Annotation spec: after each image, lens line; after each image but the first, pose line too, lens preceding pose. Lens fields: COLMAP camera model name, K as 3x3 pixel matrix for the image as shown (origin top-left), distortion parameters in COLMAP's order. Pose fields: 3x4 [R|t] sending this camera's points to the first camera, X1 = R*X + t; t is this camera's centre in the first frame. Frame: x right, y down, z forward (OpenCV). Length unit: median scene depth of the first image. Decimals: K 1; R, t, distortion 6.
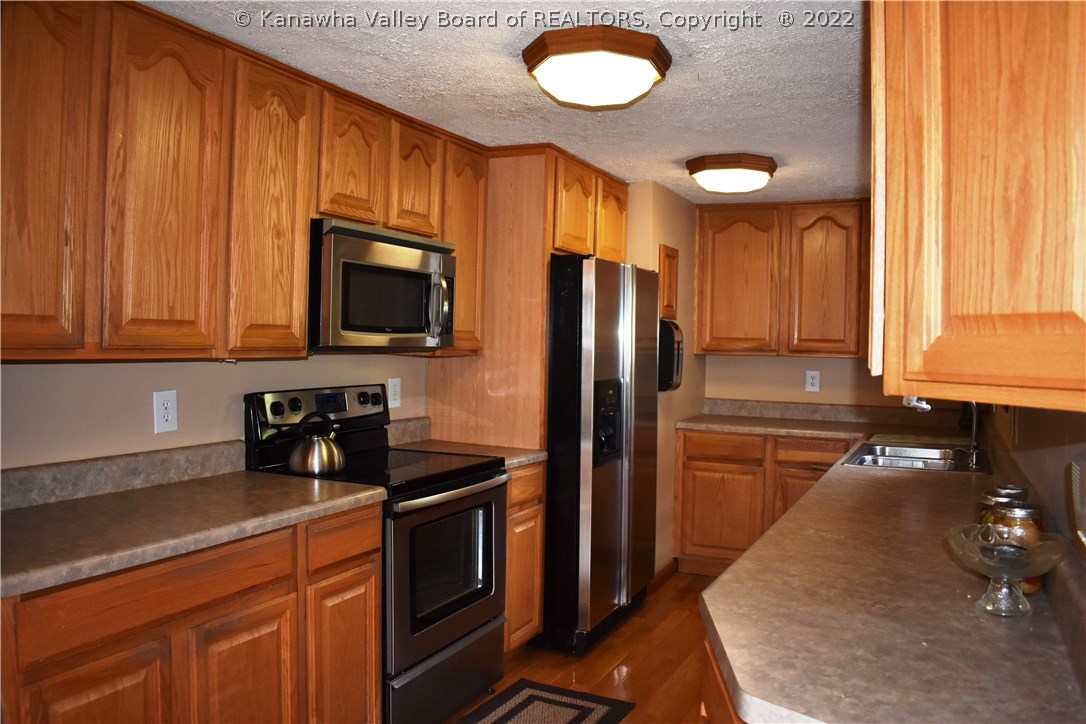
lens RADIAL K [[843.6, 0, 544.3], [0, 843.6, 361.3], [0, 0, 1]] dist [-0.091786, 0.010393]
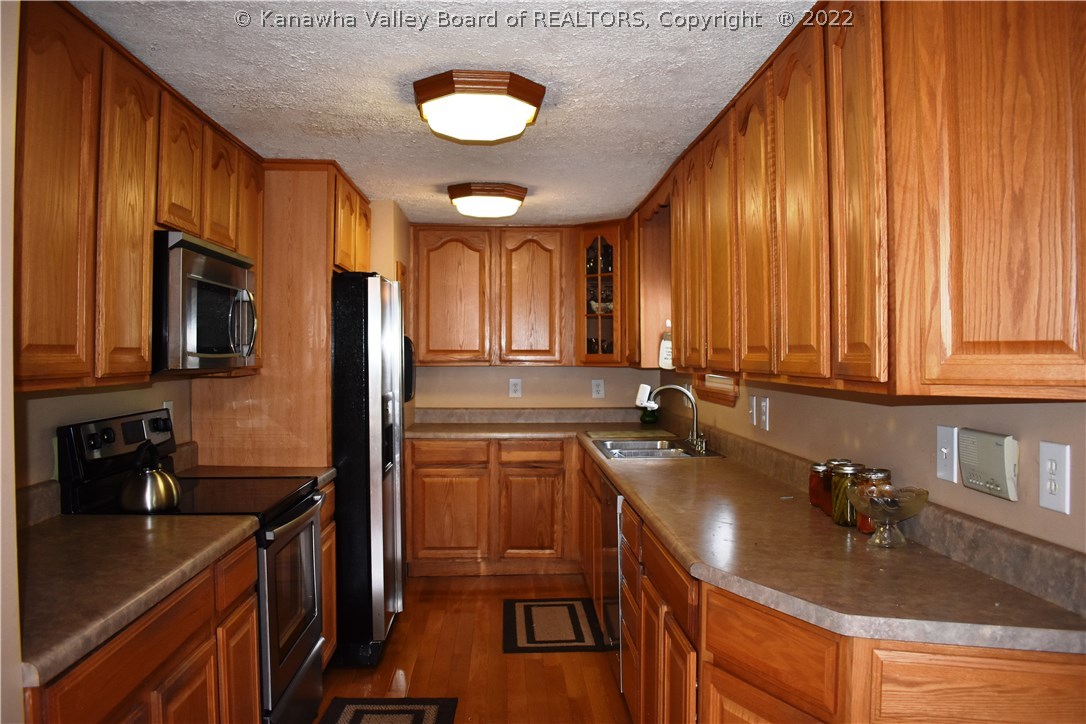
lens RADIAL K [[843.6, 0, 546.1], [0, 843.6, 363.4], [0, 0, 1]] dist [-0.091786, 0.010393]
pose [[0.876953, -0.024476, 0.479953, -0.286686], [0.028301, 0.999599, -0.000736, -0.010985], [-0.479742, 0.014228, 0.877294, 0.007088]]
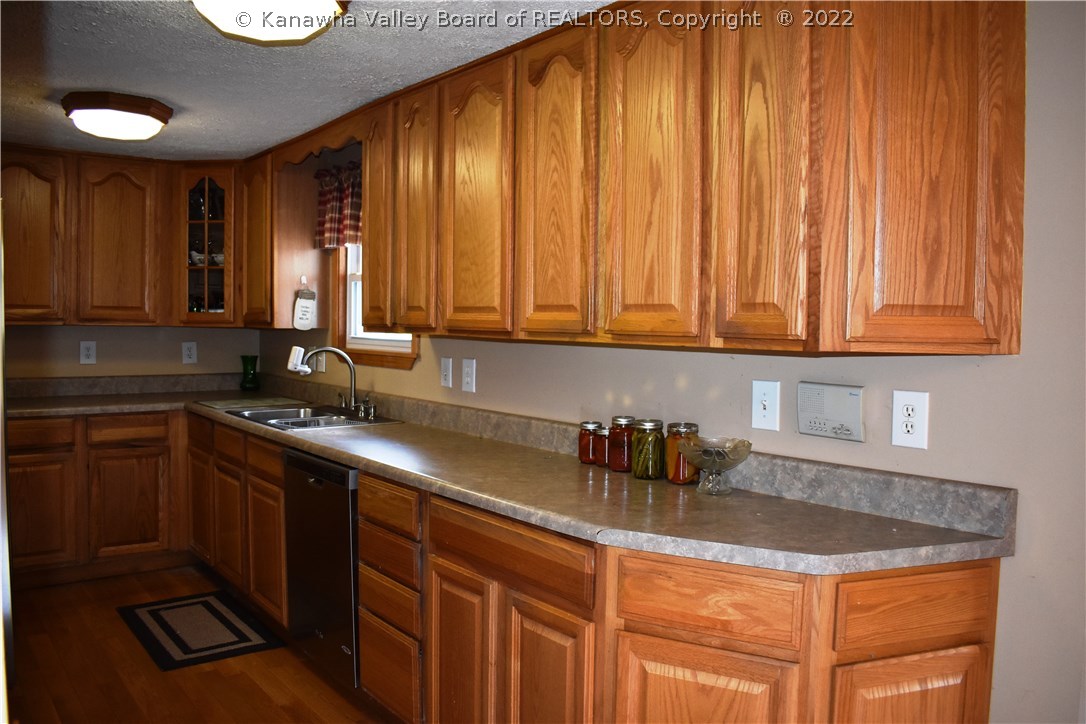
lens RADIAL K [[843.6, 0, 545.4], [0, 843.6, 362.8], [0, 0, 1]] dist [-0.091786, 0.010393]
pose [[0.429855, -0.053441, 0.901315, -0.437814], [0.012292, 0.998501, 0.053341, -0.010484], [-0.902814, -0.011850, 0.429867, 0.273574]]
